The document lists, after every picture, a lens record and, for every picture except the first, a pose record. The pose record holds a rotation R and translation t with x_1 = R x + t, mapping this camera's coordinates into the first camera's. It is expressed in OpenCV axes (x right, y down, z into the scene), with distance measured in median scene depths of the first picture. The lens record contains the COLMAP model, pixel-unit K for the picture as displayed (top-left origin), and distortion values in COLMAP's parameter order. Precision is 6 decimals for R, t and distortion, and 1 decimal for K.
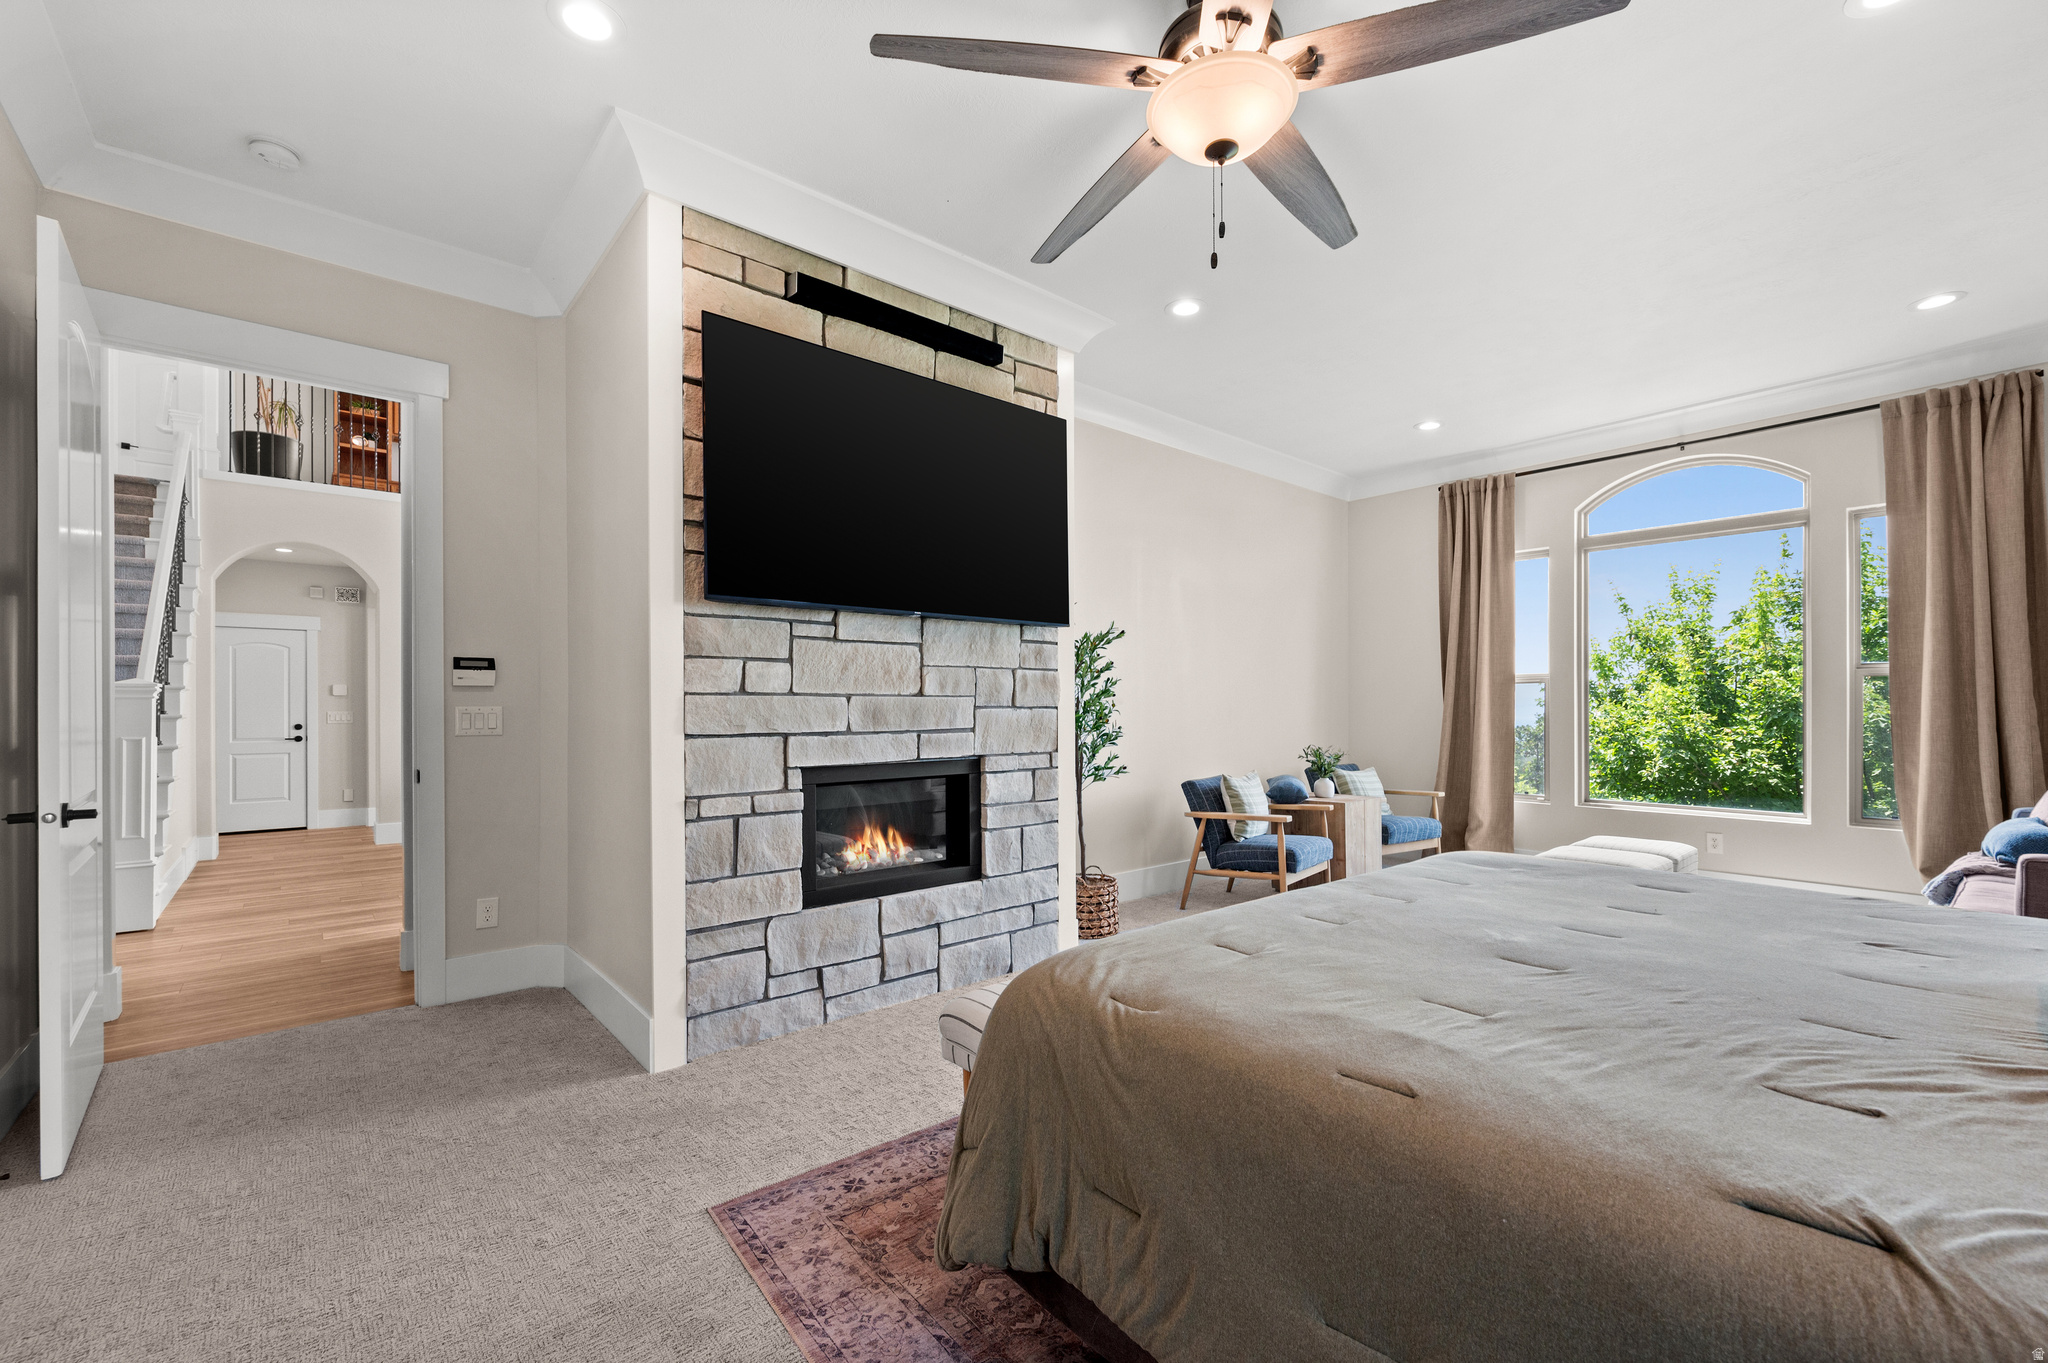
lens RADIAL K [[819.9, 0, 989.1], [0, 819.9, 702.9], [0, 0, 1]] dist [0.001149, 0.000162]
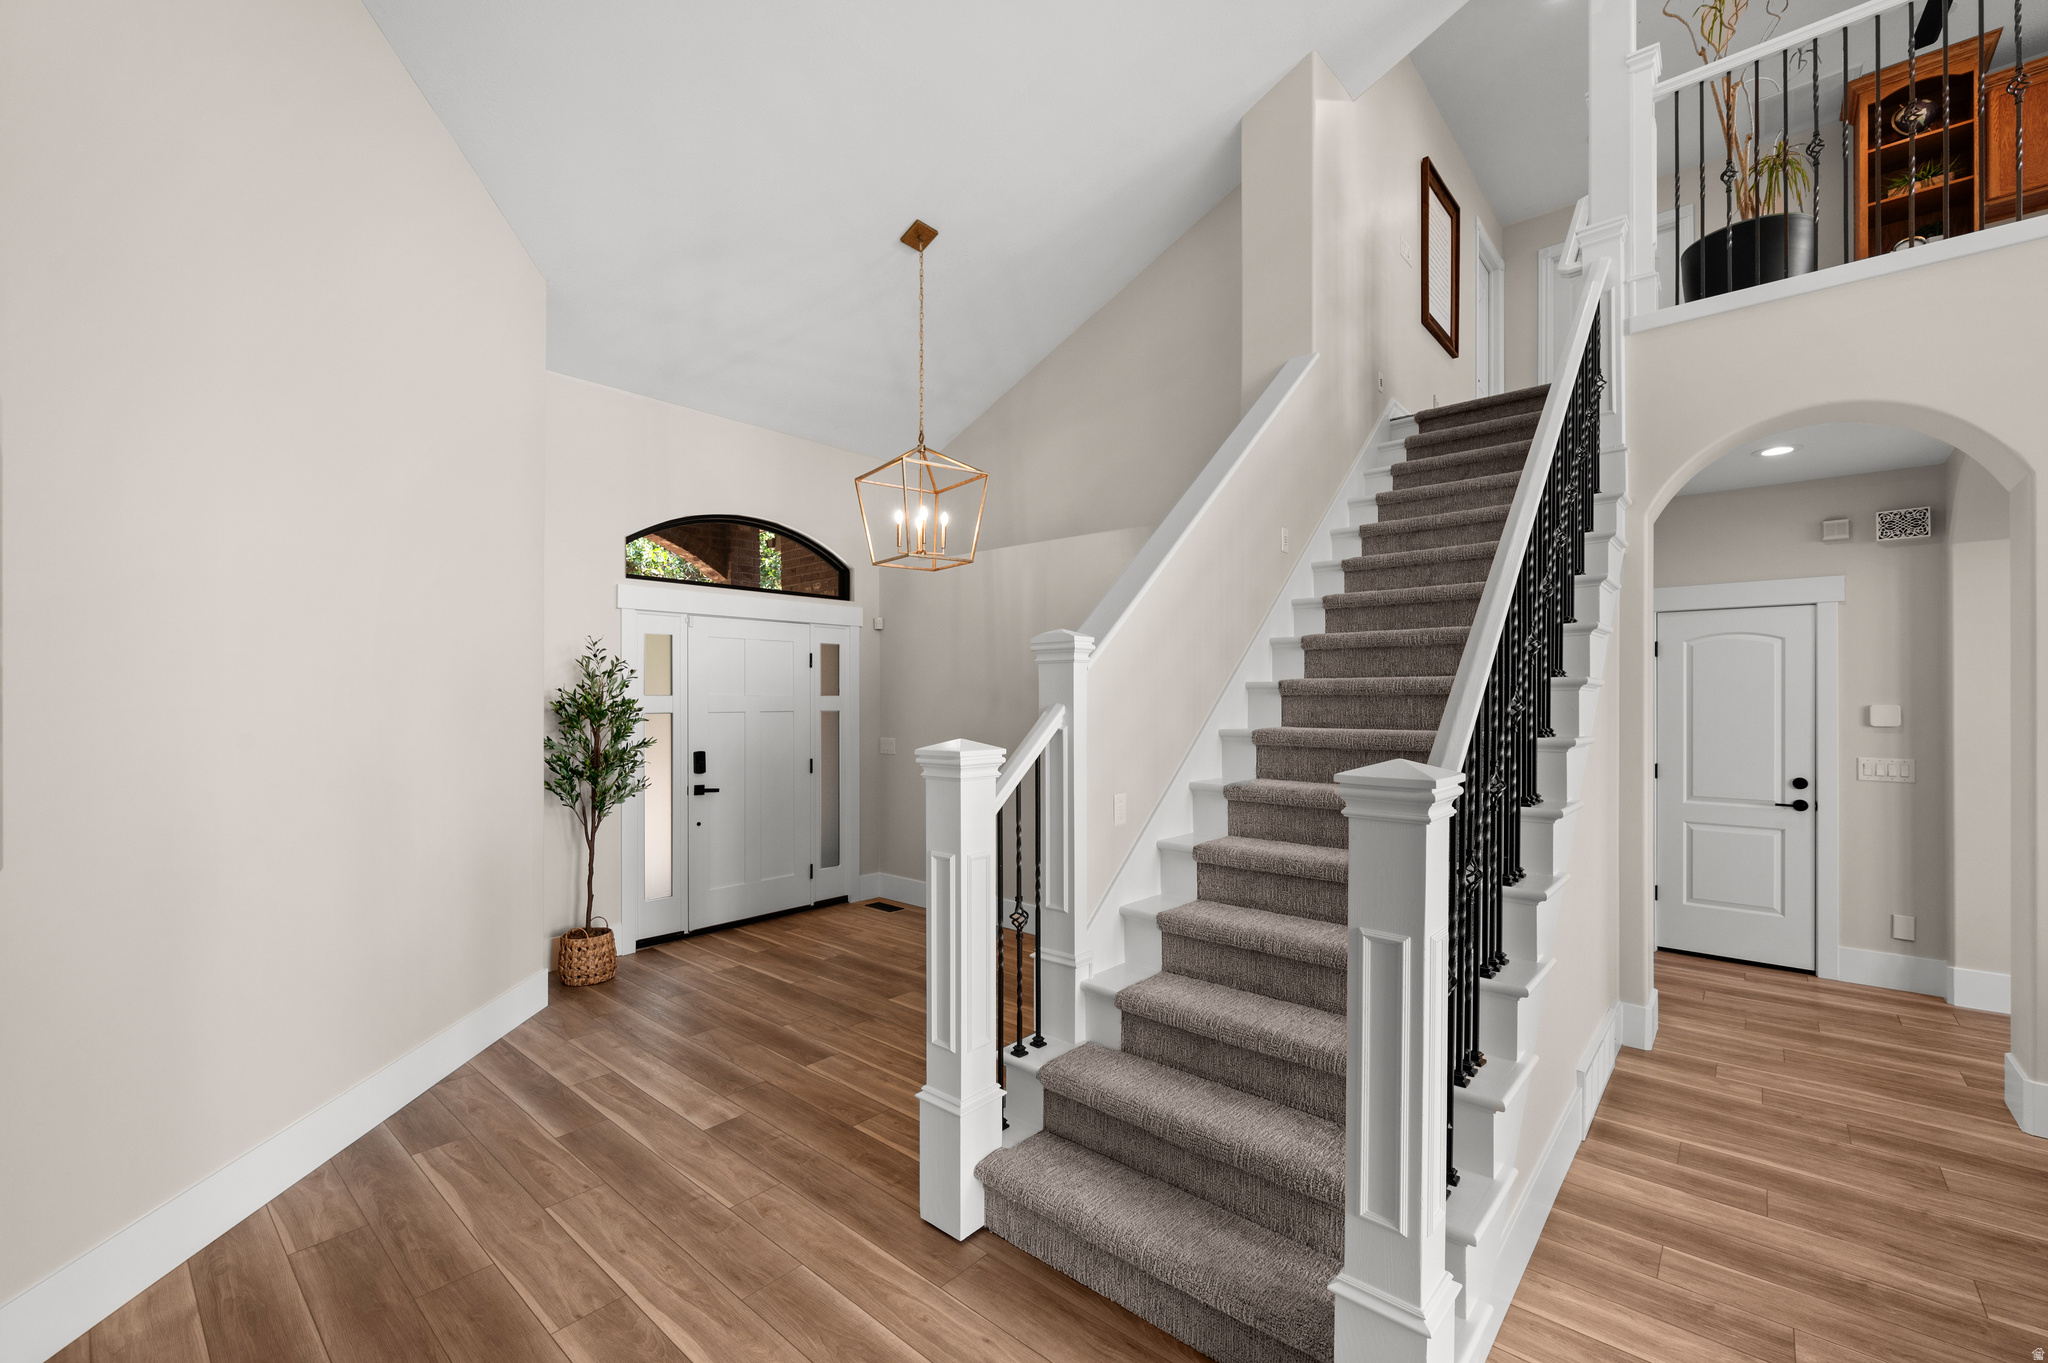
lens RADIAL K [[855.3, 0, 1027.6], [0, 855.3, 700.1], [0, 0, 1]] dist [0.001992, 0.001653]
pose [[0.157343, 0.002576, -0.987541, -0.376032], [0.002157, 0.999993, 0.002952, -0.029948], [0.987542, -0.002594, 0.157336, 0.422035]]
